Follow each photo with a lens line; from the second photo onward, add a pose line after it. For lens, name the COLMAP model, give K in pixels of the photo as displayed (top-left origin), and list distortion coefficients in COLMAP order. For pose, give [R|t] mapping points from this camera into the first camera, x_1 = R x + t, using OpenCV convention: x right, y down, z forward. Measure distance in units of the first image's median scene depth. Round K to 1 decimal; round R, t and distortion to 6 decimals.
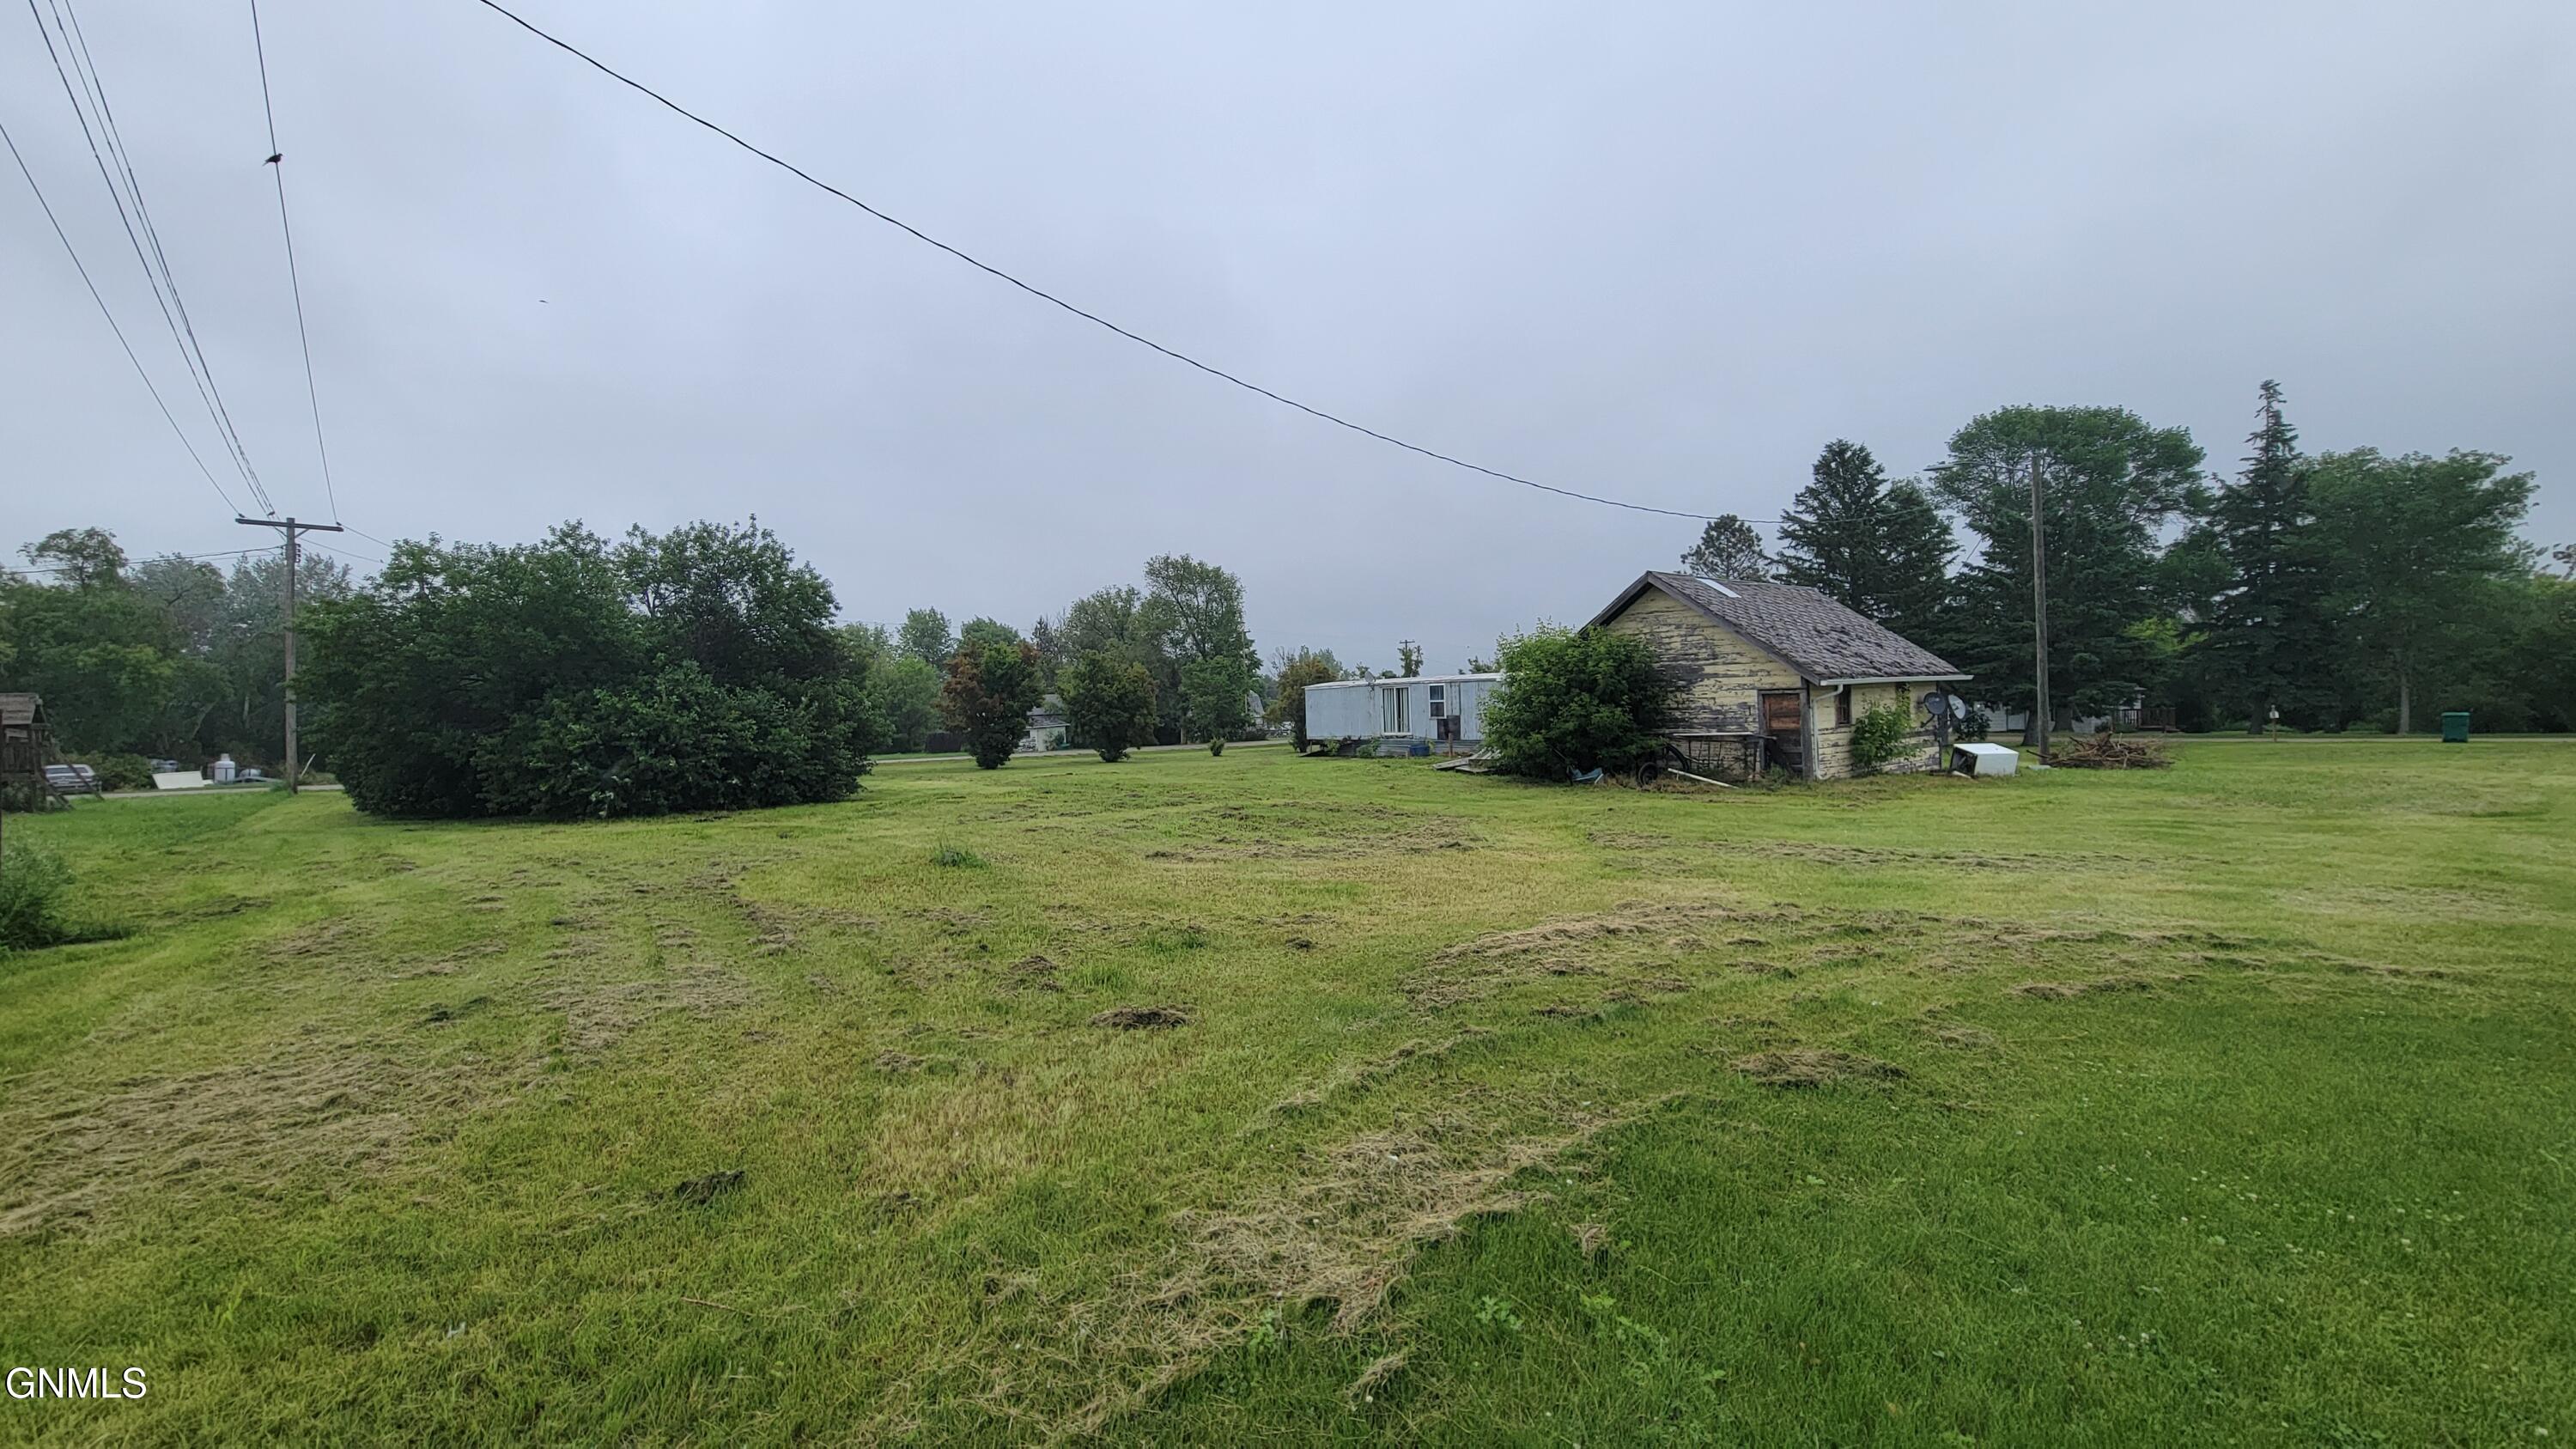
lens RADIAL K [[1052.9, 0, 1292.5], [0, 1052.9, 728.5], [0, 0, 1]] dist [-0.000442, -0.000520]
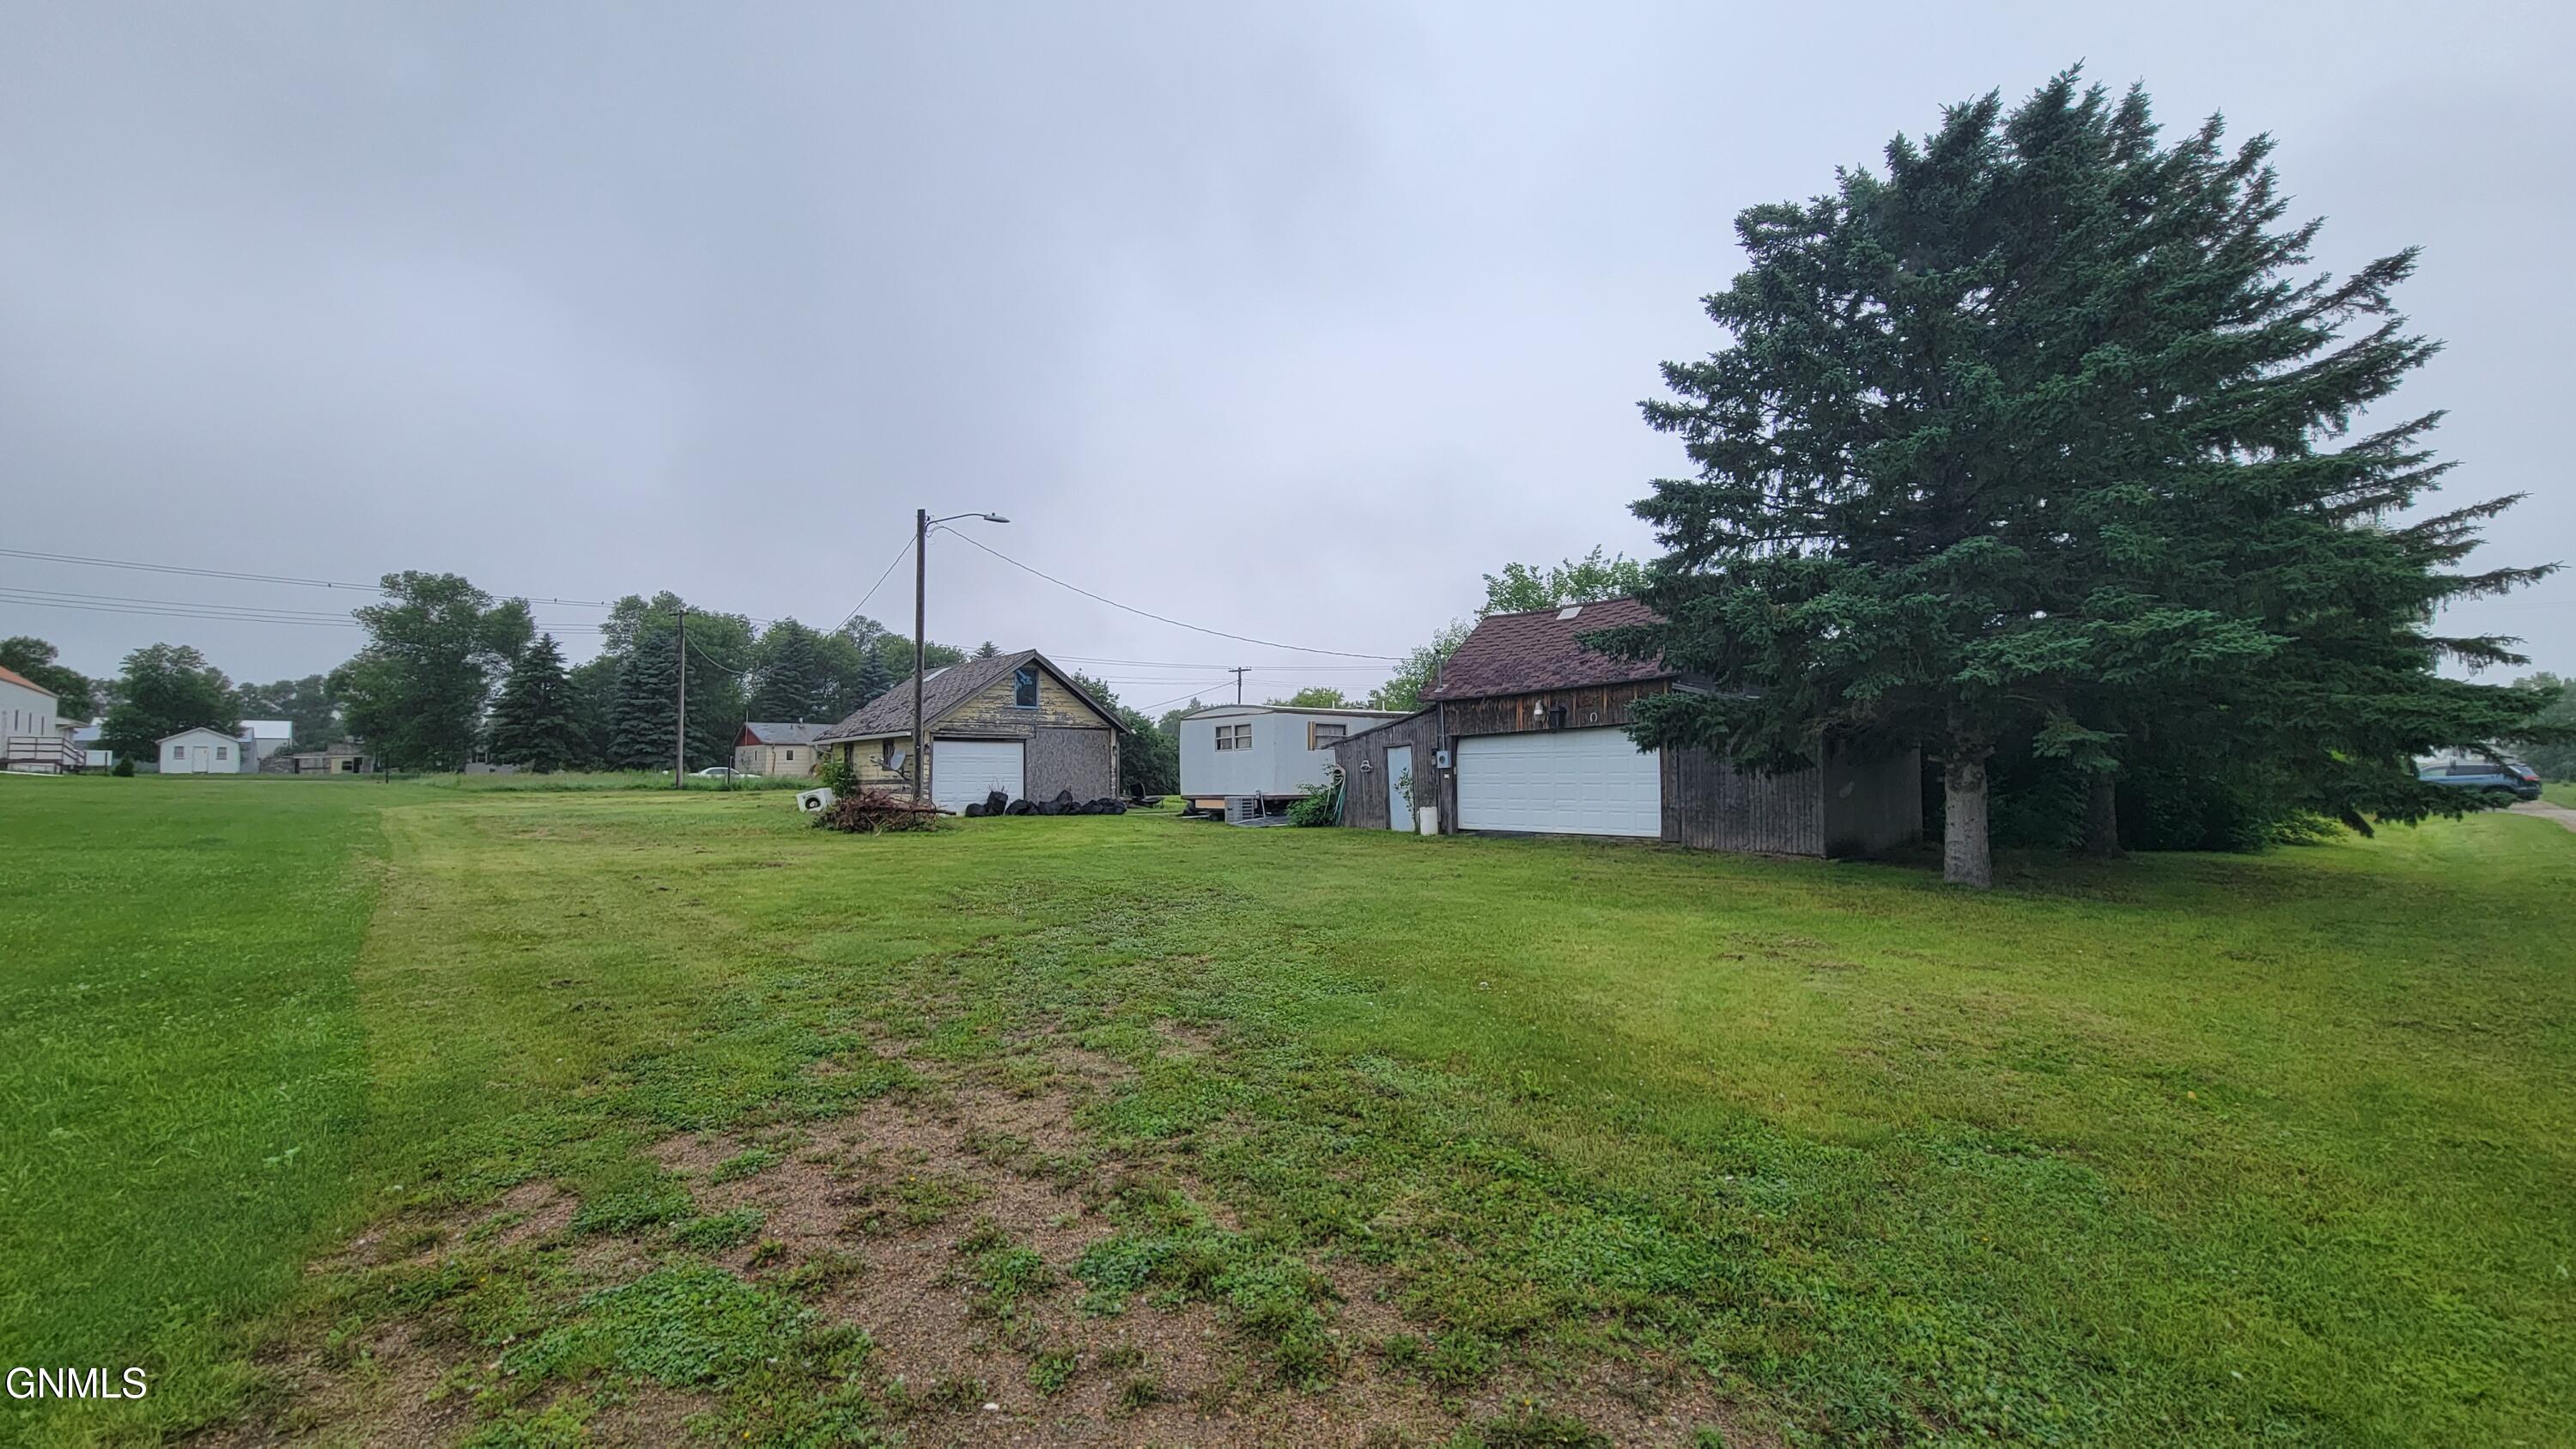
lens RADIAL K [[1052.9, 0, 1289.8], [0, 1052.9, 737.8], [0, 0, 1]] dist [-0.000442, -0.000520]
pose [[0.040190, -0.007768, -0.999162, 1.984872], [-0.013775, 0.999870, -0.008328, -0.045255], [0.999097, 0.014098, 0.040078, 1.524832]]
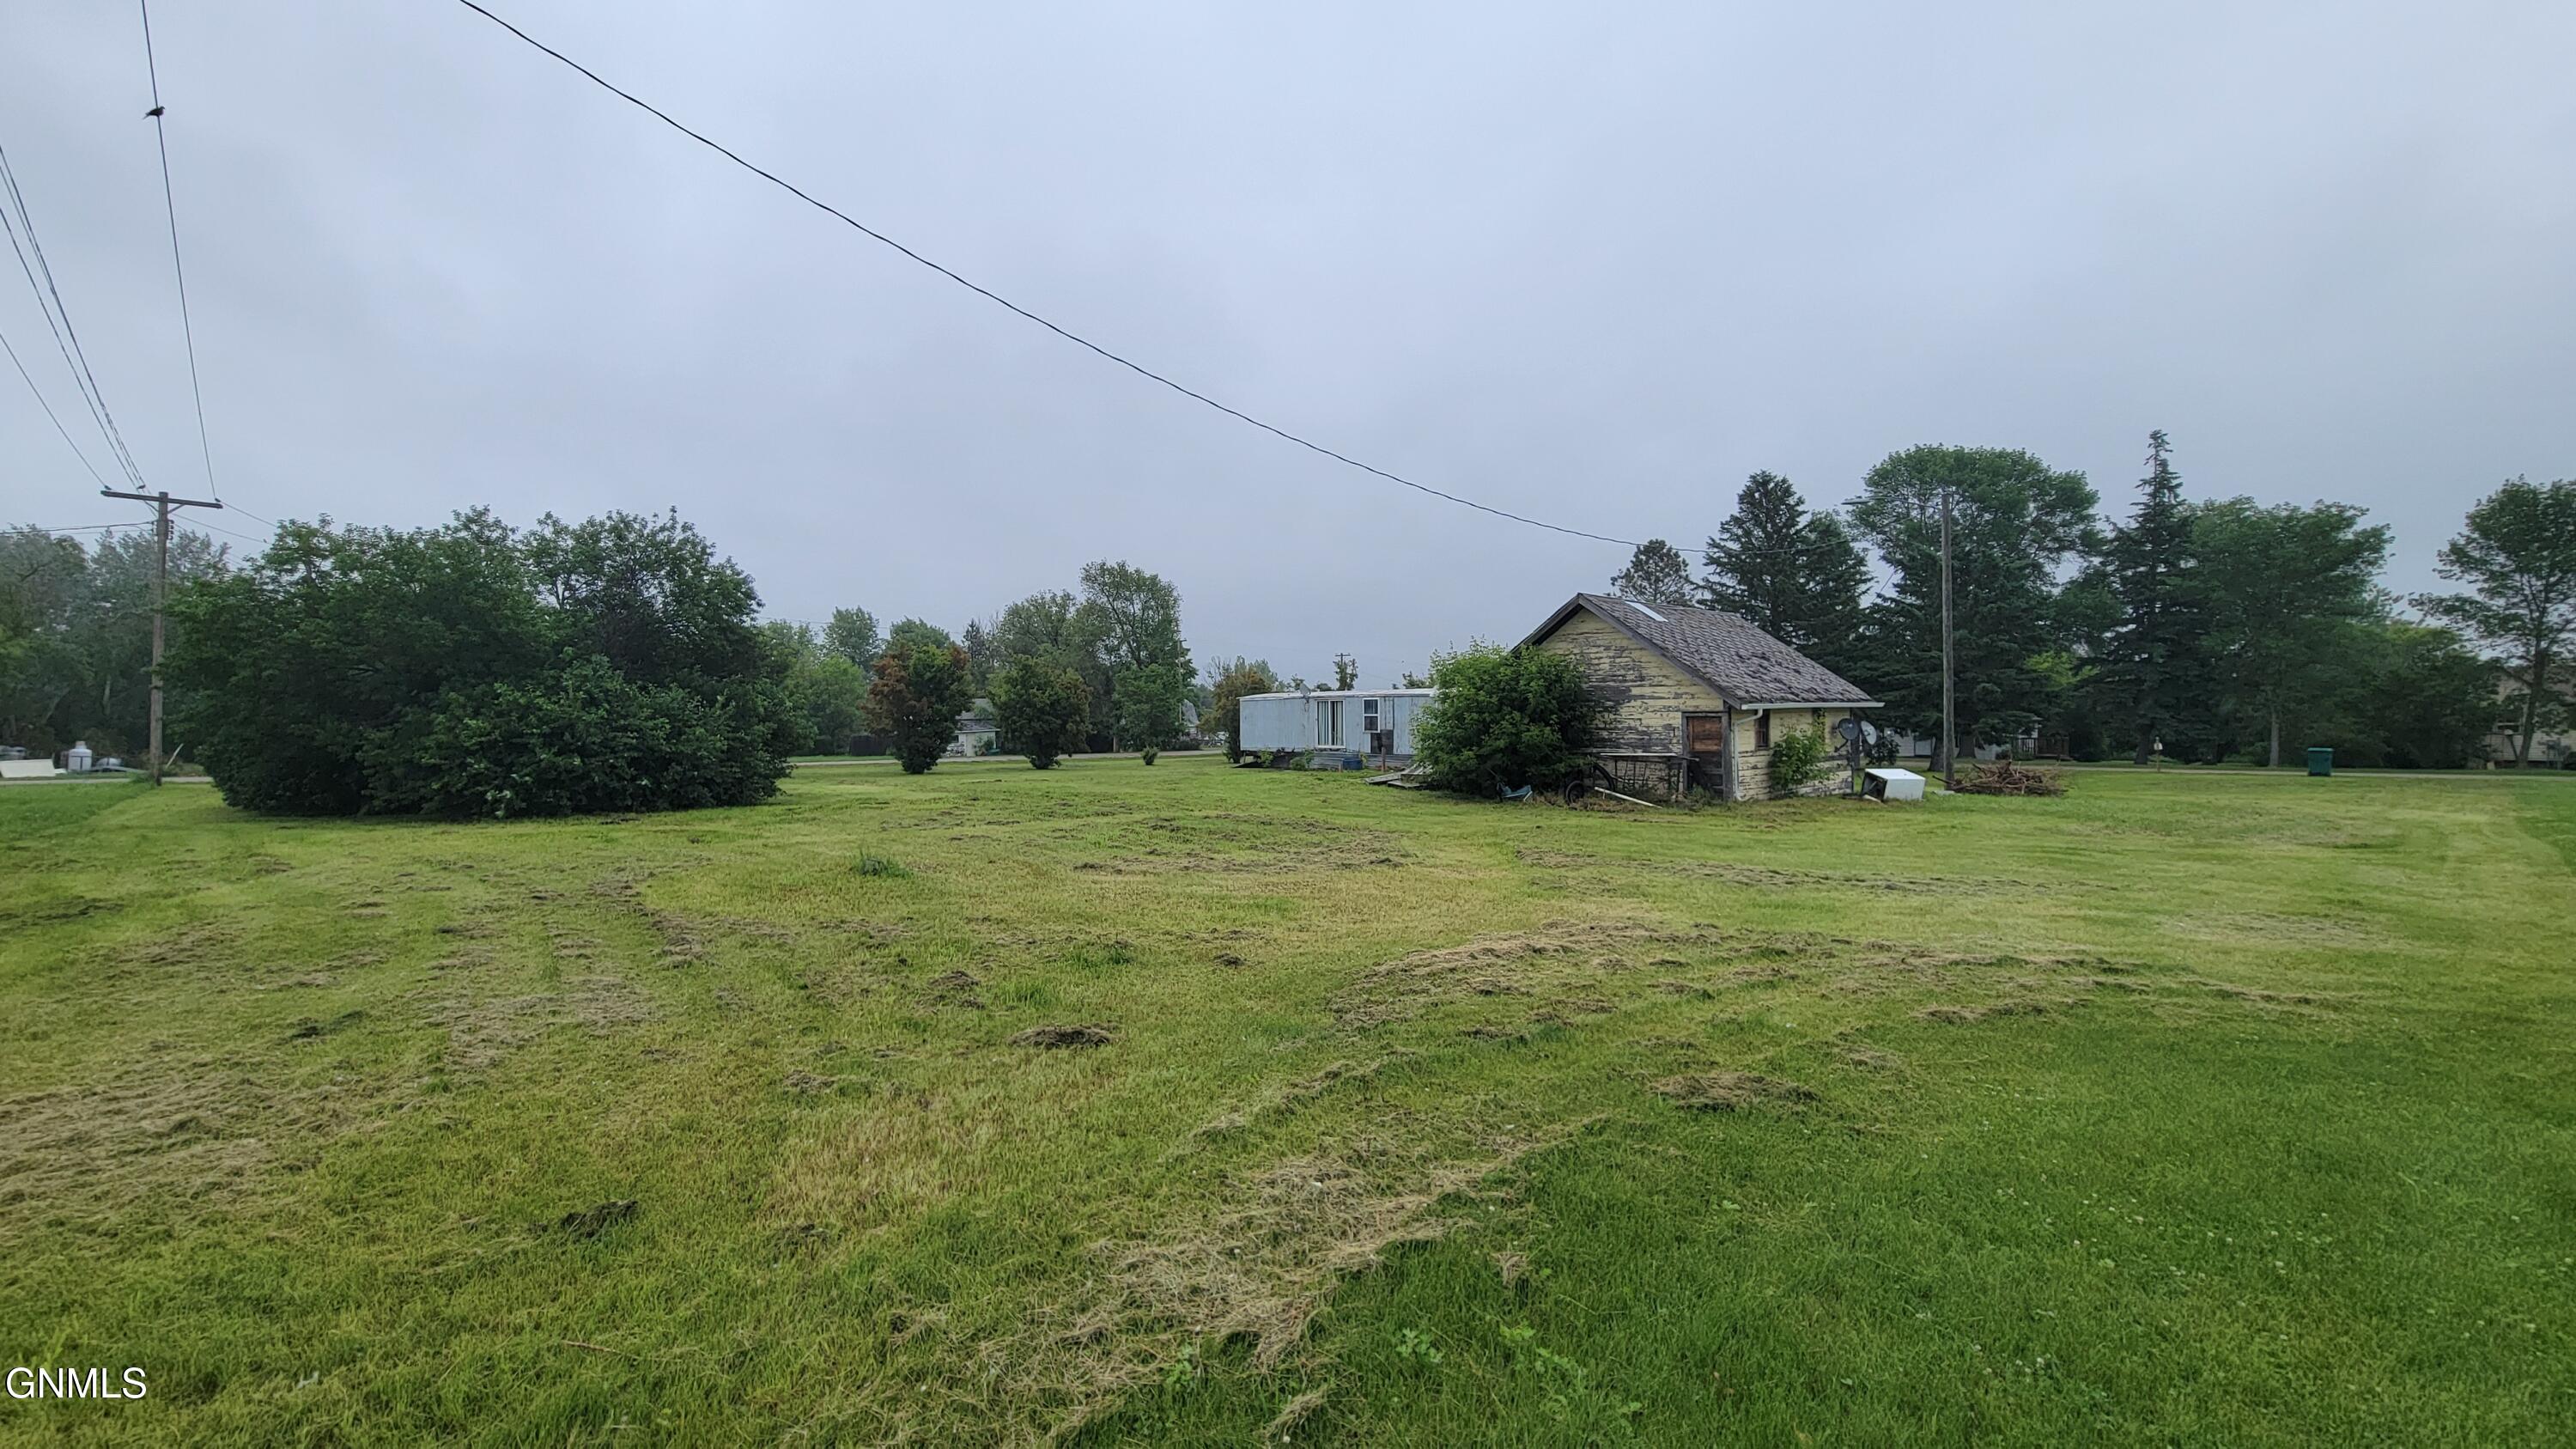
lens RADIAL K [[1052.9, 0, 1293.0], [0, 1052.9, 727.3], [0, 0, 1]] dist [-0.000442, -0.000520]
pose [[0.997784, 0.022454, 0.062632, 0.000256], [-0.021755, 0.999693, -0.011818, -0.001508], [-0.062879, 0.010430, 0.997967, 0.001408]]
